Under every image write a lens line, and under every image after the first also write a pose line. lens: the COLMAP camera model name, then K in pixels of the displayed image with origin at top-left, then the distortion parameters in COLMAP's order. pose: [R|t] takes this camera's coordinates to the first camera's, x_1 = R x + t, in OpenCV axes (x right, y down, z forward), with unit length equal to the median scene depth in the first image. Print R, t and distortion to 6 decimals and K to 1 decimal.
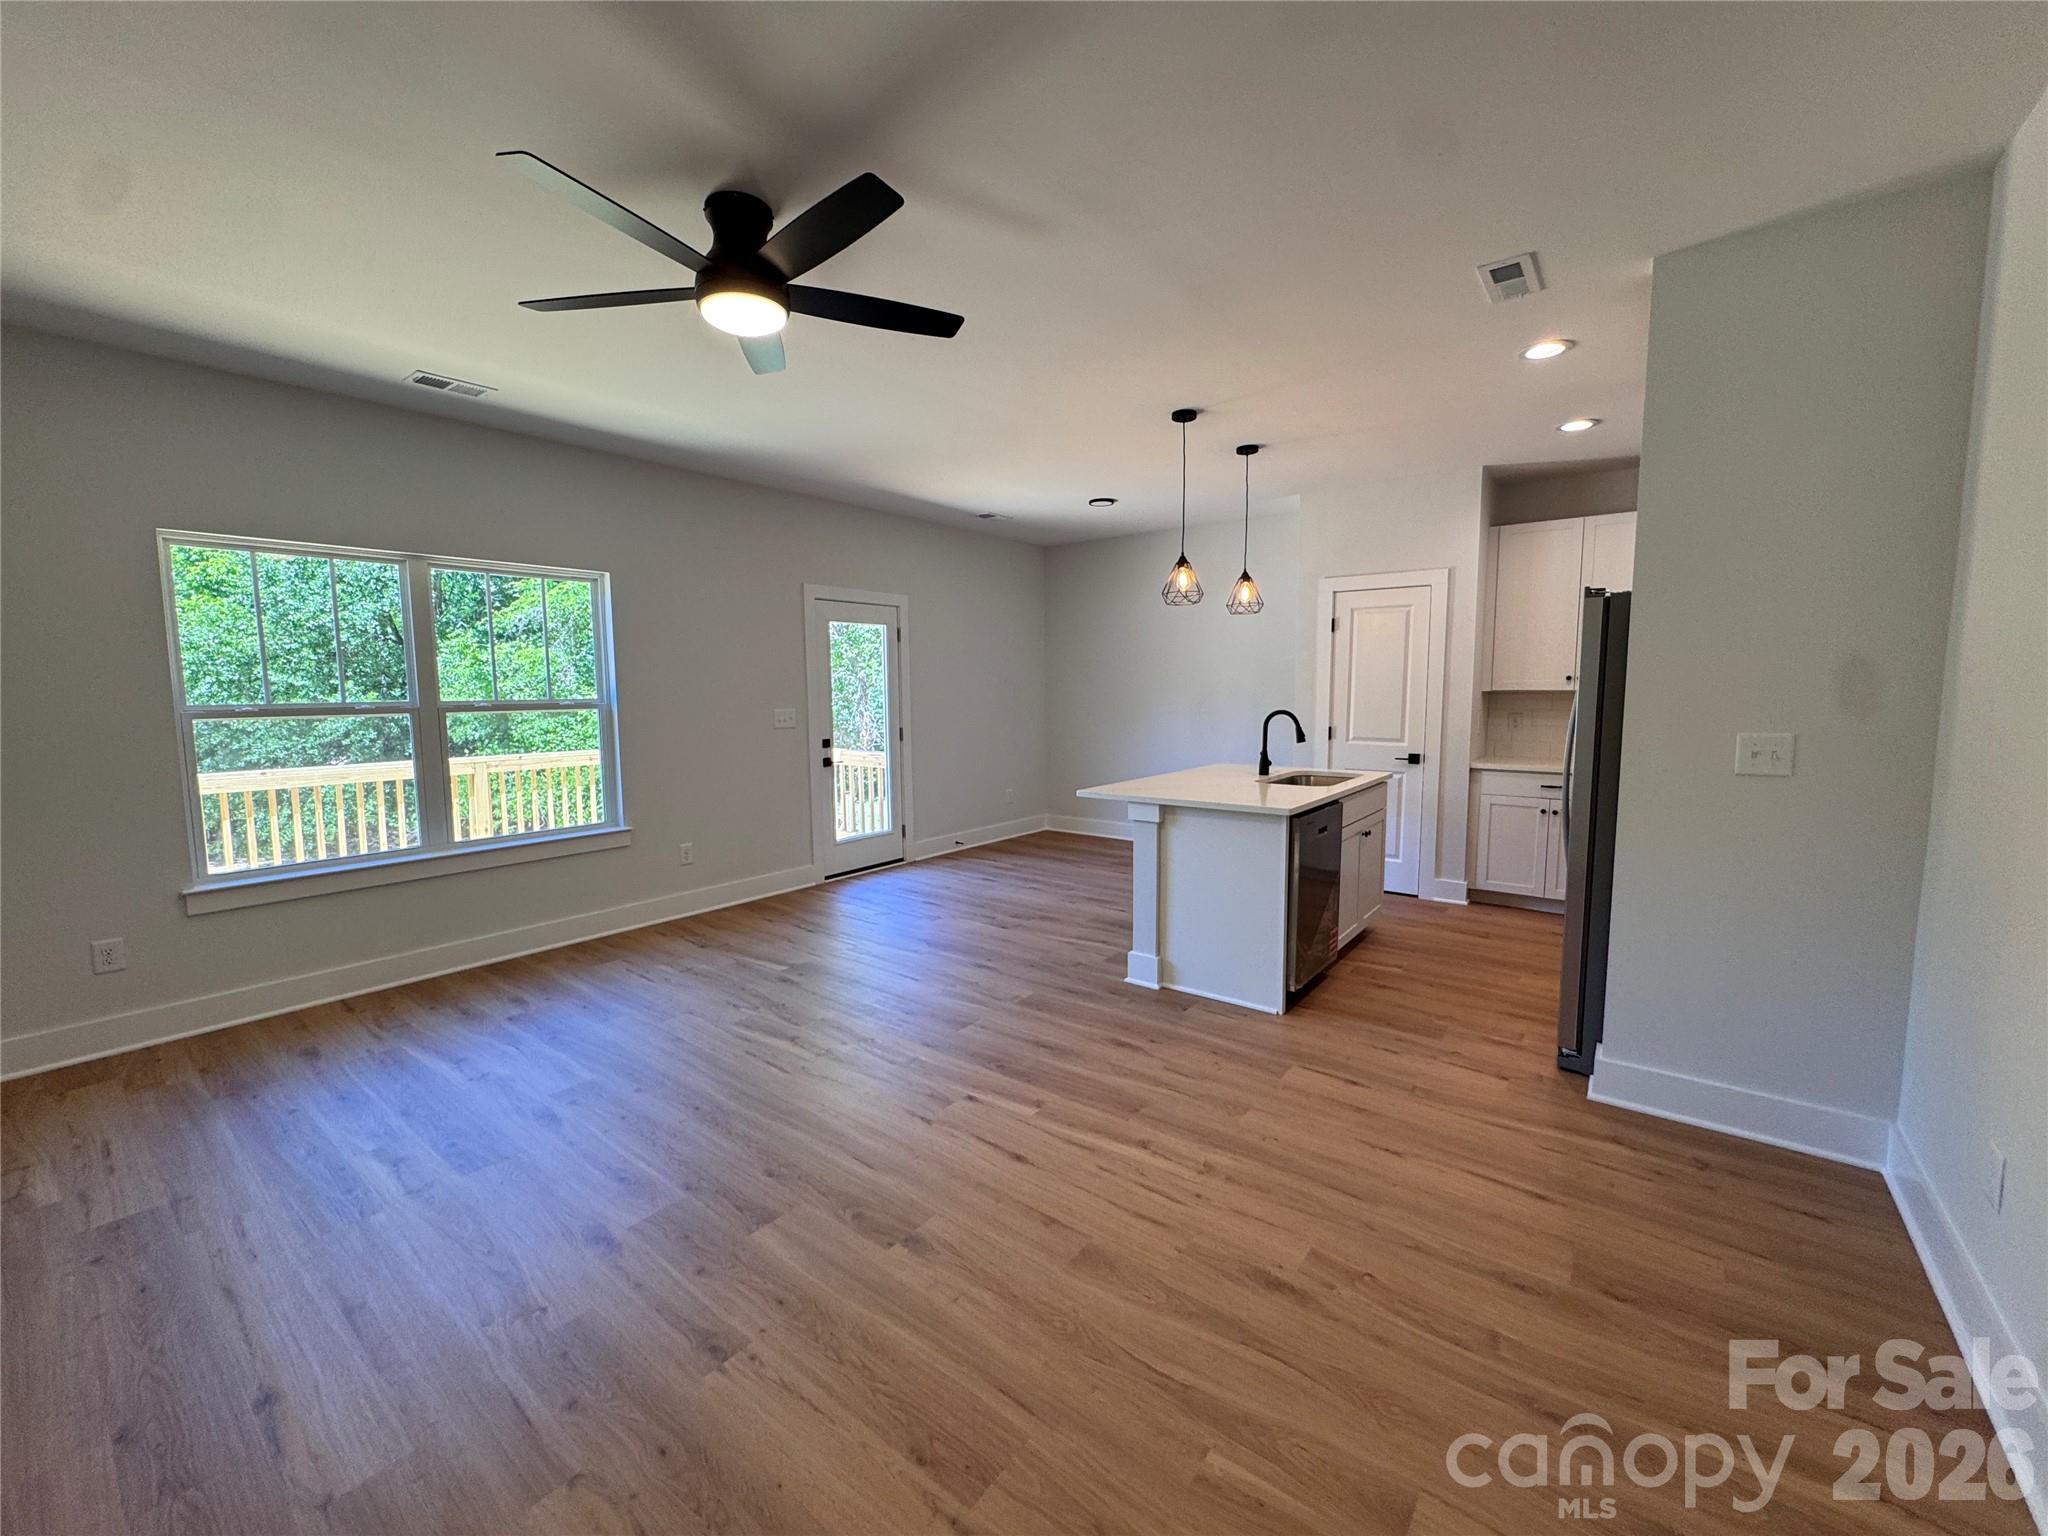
lens RADIAL K [[816.2, 0, 1023.1], [0, 816.2, 765.4], [0, 0, 1]] dist [-0.003636, 0.000528]
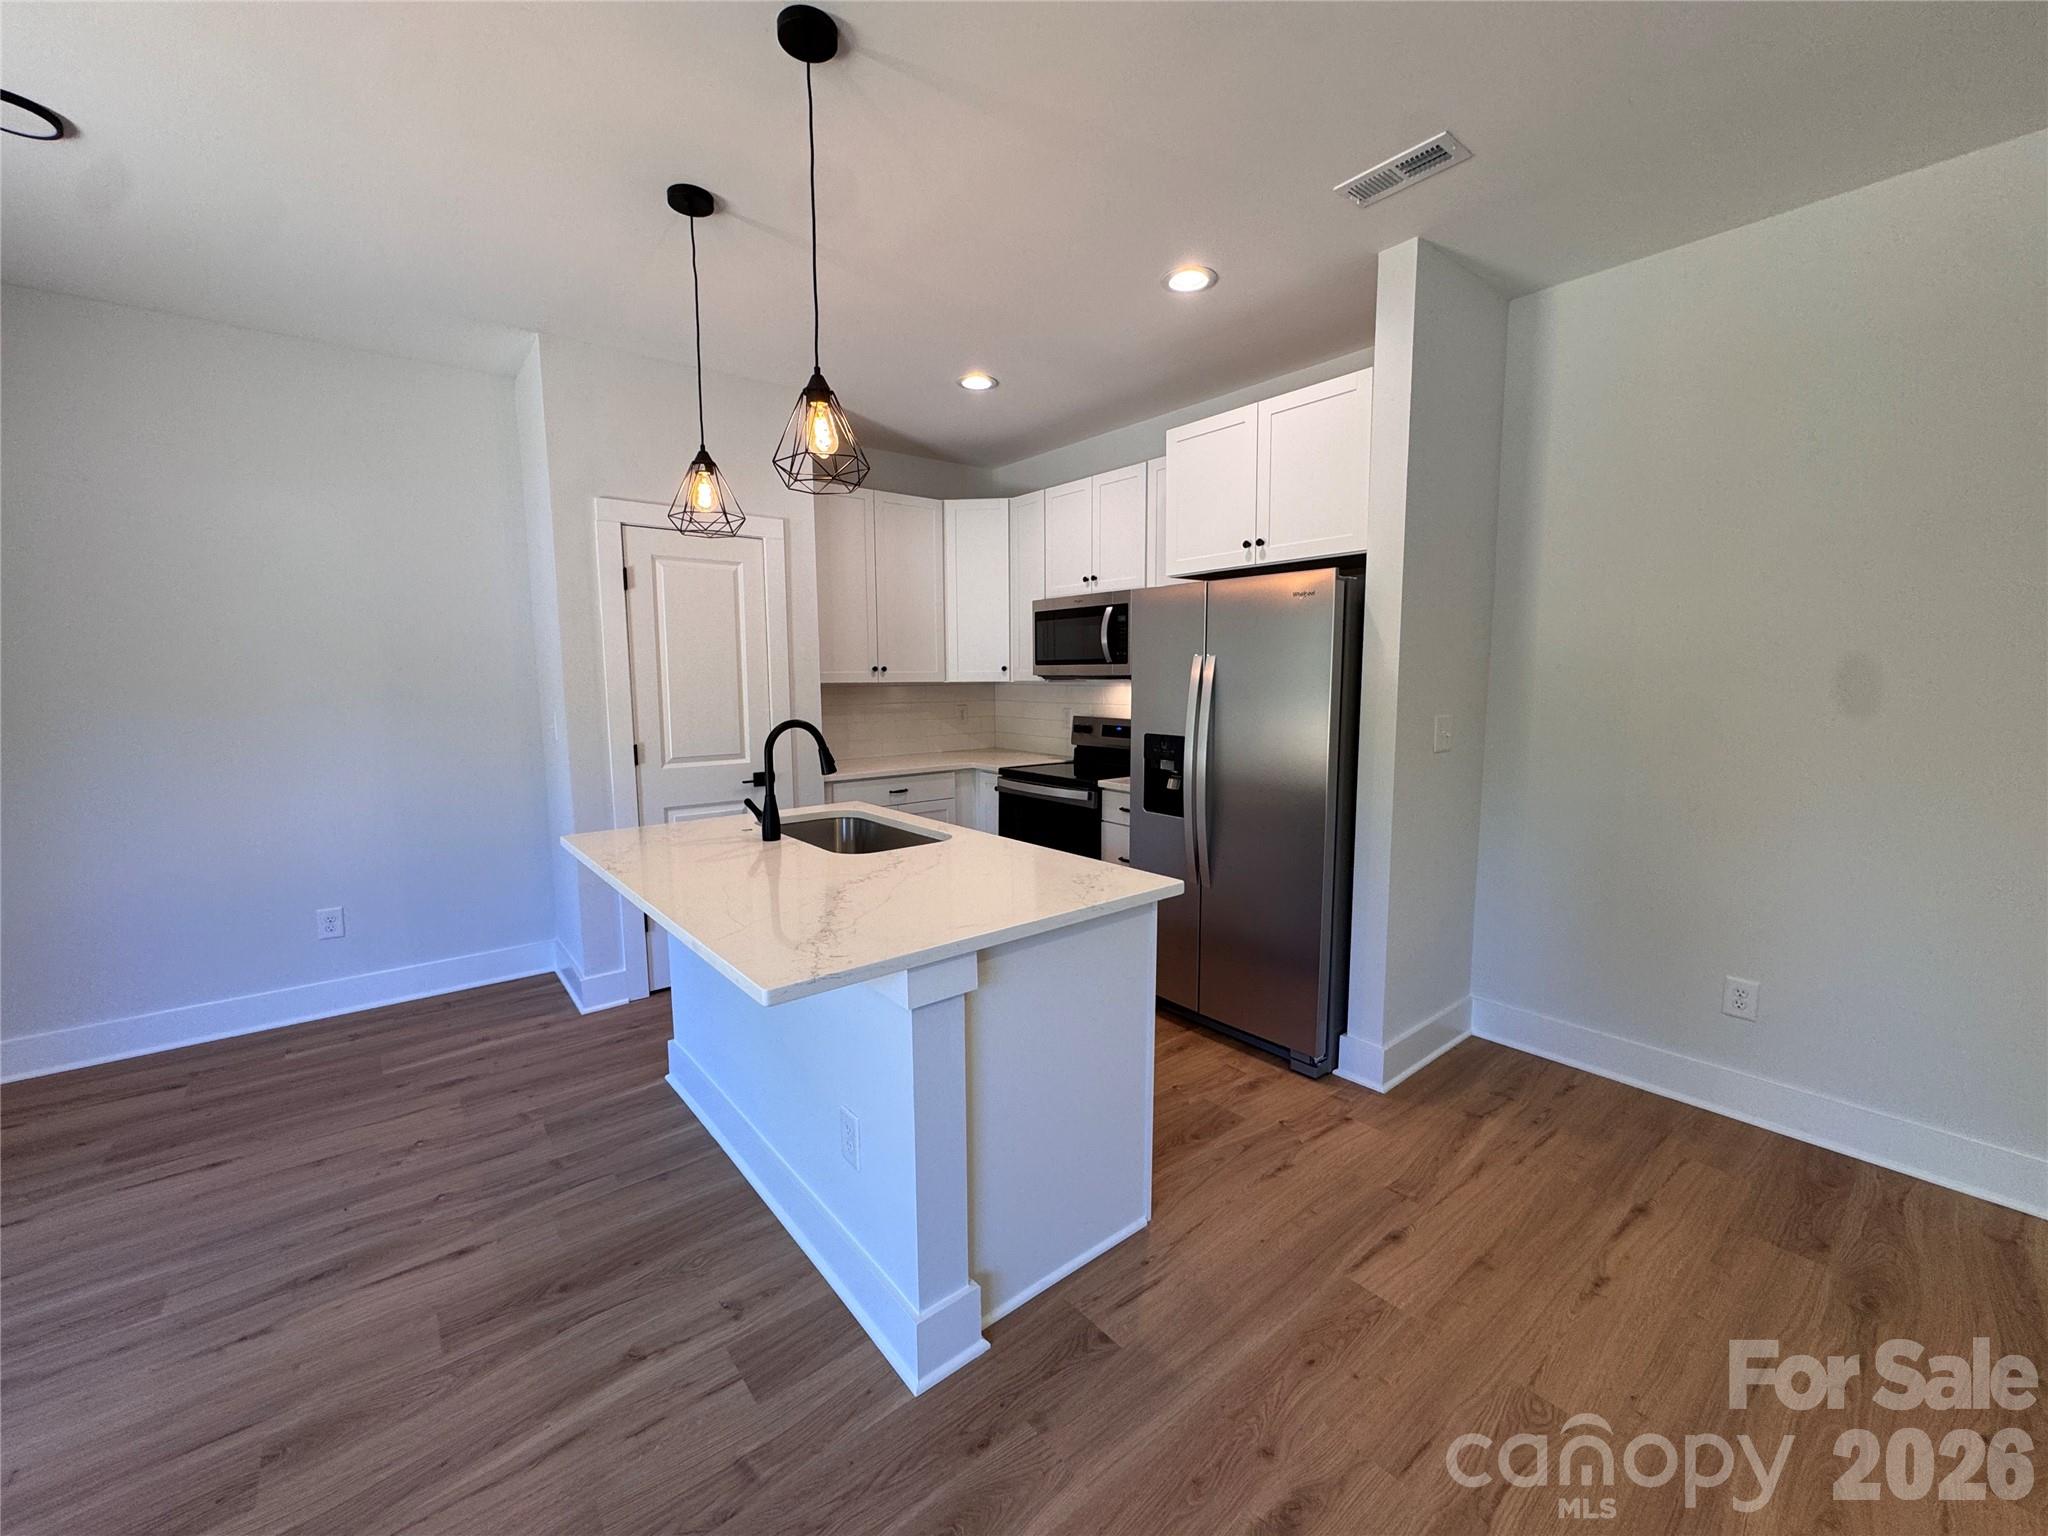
lens RADIAL K [[816.2, 0, 1022.0], [0, 816.2, 767.3], [0, 0, 1]] dist [-0.003636, 0.000528]
pose [[0.224766, -0.106792, 0.968543, -0.255720], [0.099260, 0.991315, 0.086268, -0.089118], [-0.969344, 0.076748, 0.233414, 0.936960]]
